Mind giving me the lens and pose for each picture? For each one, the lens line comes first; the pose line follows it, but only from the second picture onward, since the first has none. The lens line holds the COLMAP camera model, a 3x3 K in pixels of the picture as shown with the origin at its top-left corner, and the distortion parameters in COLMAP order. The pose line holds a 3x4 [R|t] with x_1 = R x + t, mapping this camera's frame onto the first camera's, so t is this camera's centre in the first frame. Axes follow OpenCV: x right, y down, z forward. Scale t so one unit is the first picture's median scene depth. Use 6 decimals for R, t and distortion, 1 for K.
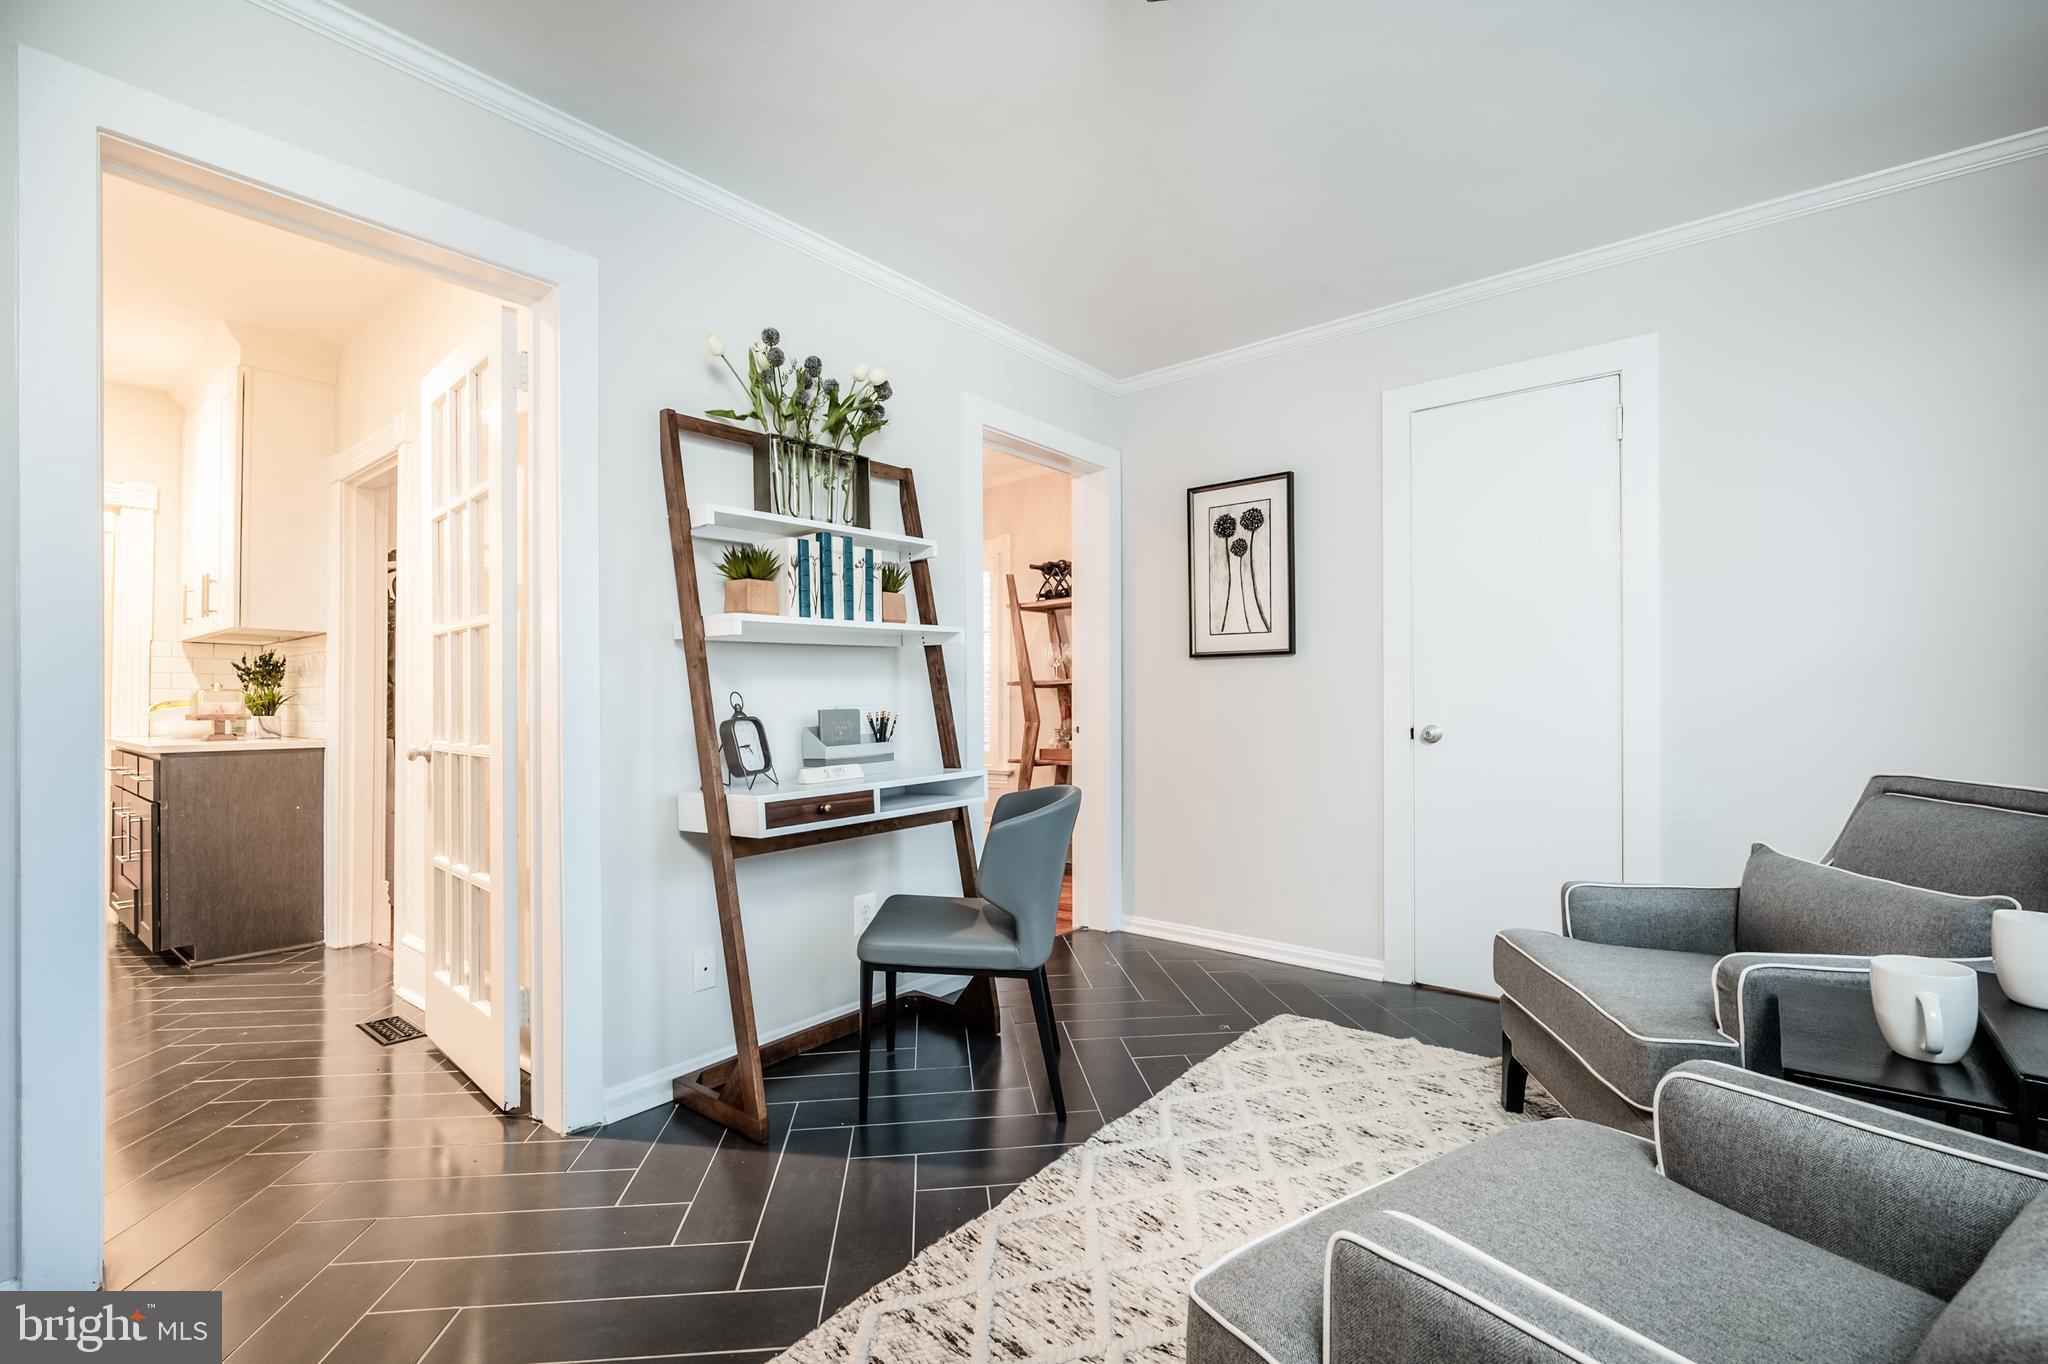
lens RADIAL K [[926.0, 0, 1012.8], [0, 926.0, 701.4], [0, 0, 1]] dist [0.012324, -0.000015]
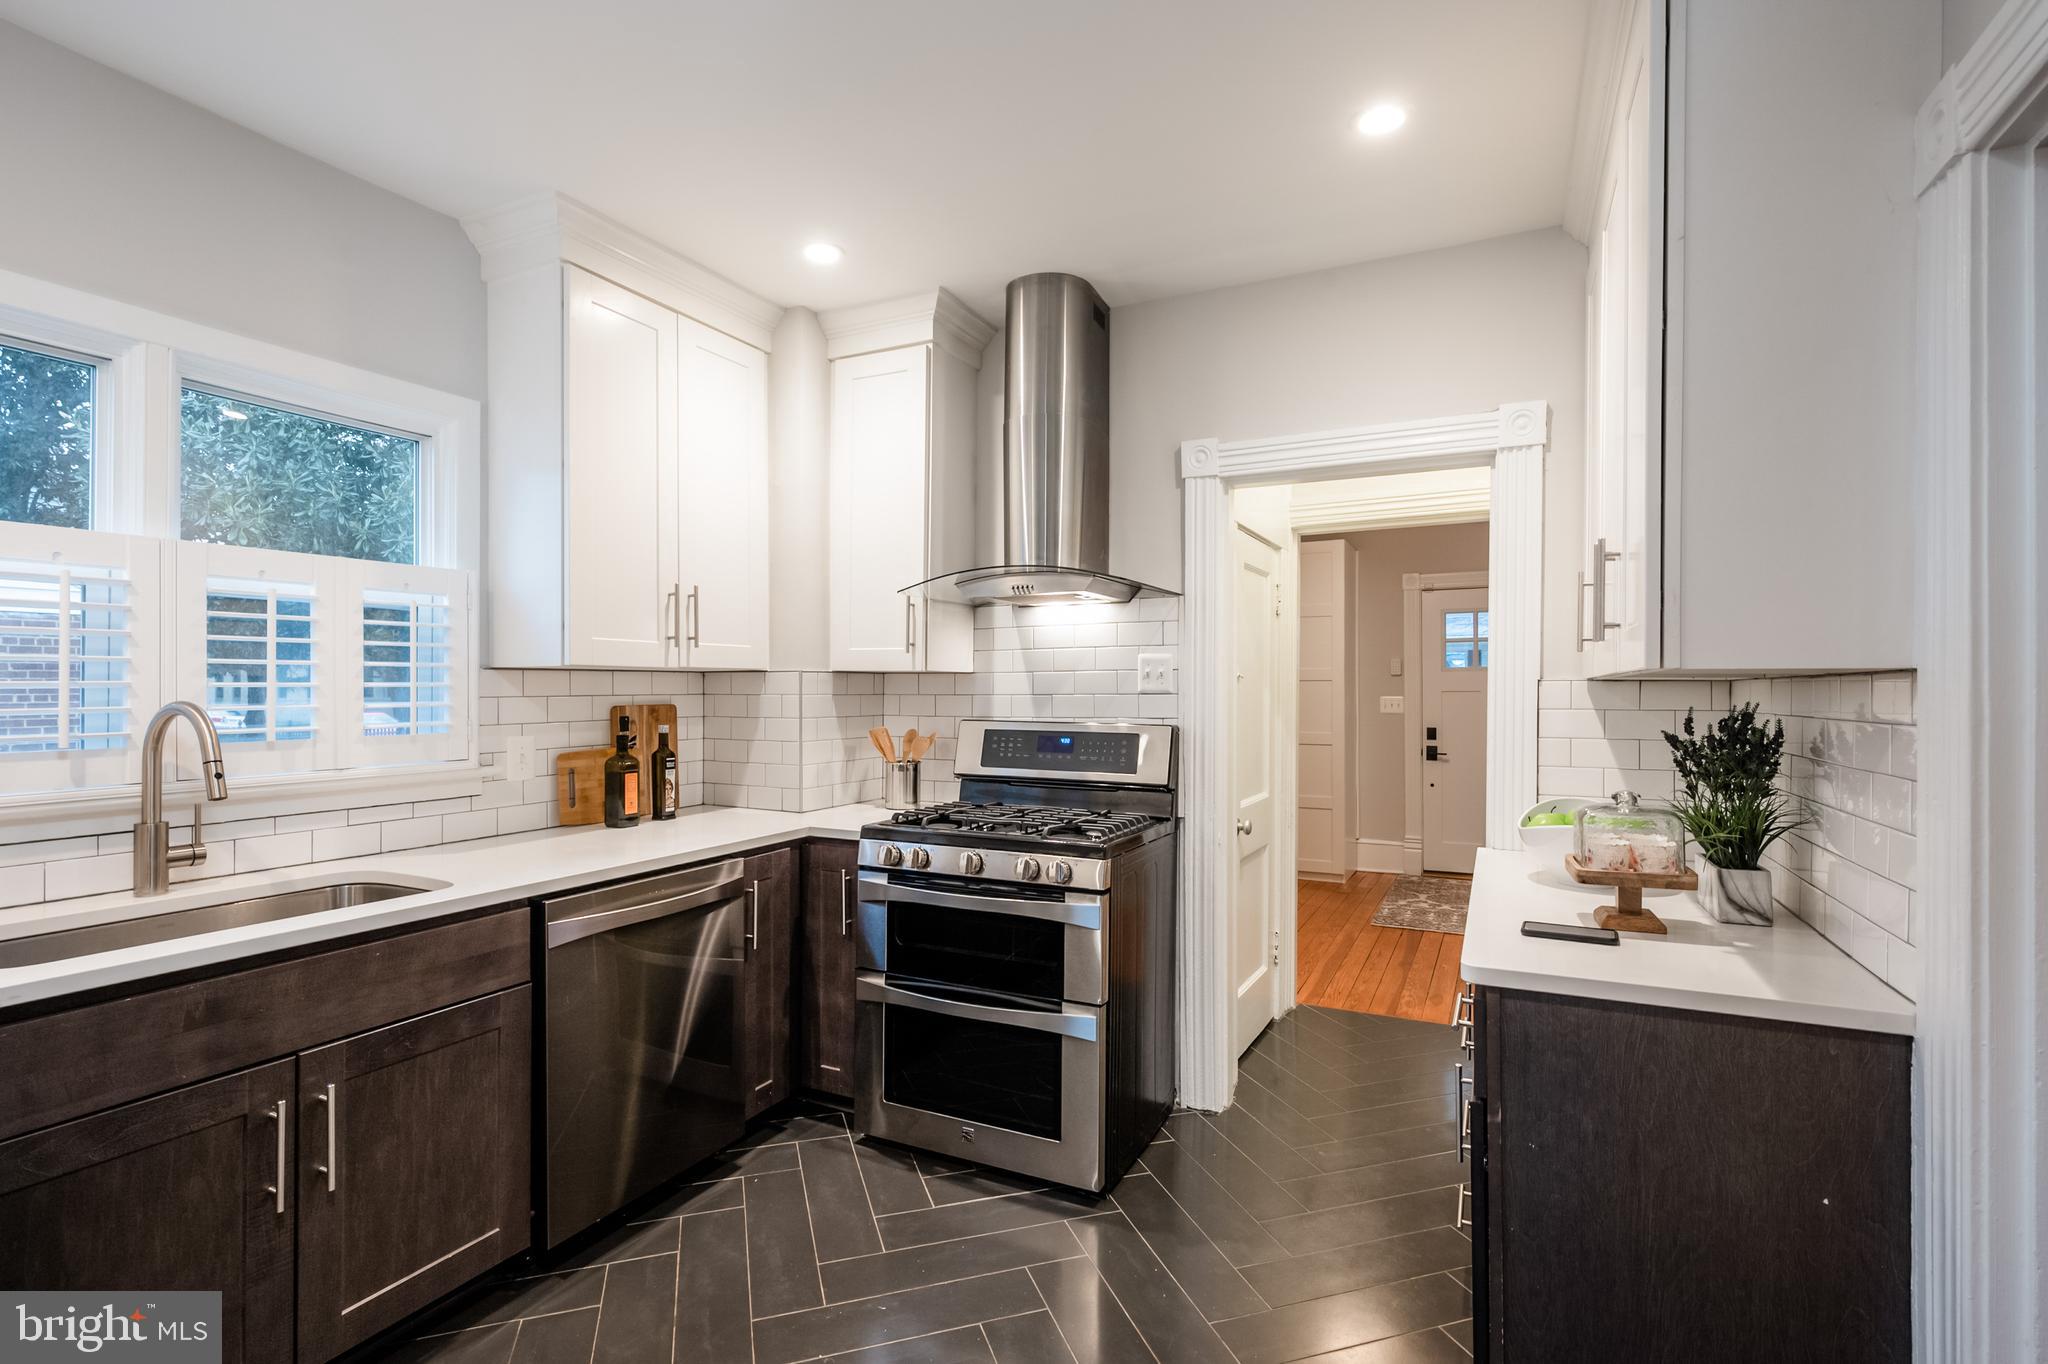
lens RADIAL K [[943.4, 0, 1024.0], [0, 943.4, 682.0], [0, 0, 1]] dist [0.002440, 0.000449]
pose [[0.234318, -0.007543, -0.972131, -0.444934], [0.006152, 0.999961, -0.006276, -0.062008], [0.972140, -0.004510, 0.234356, 0.567723]]
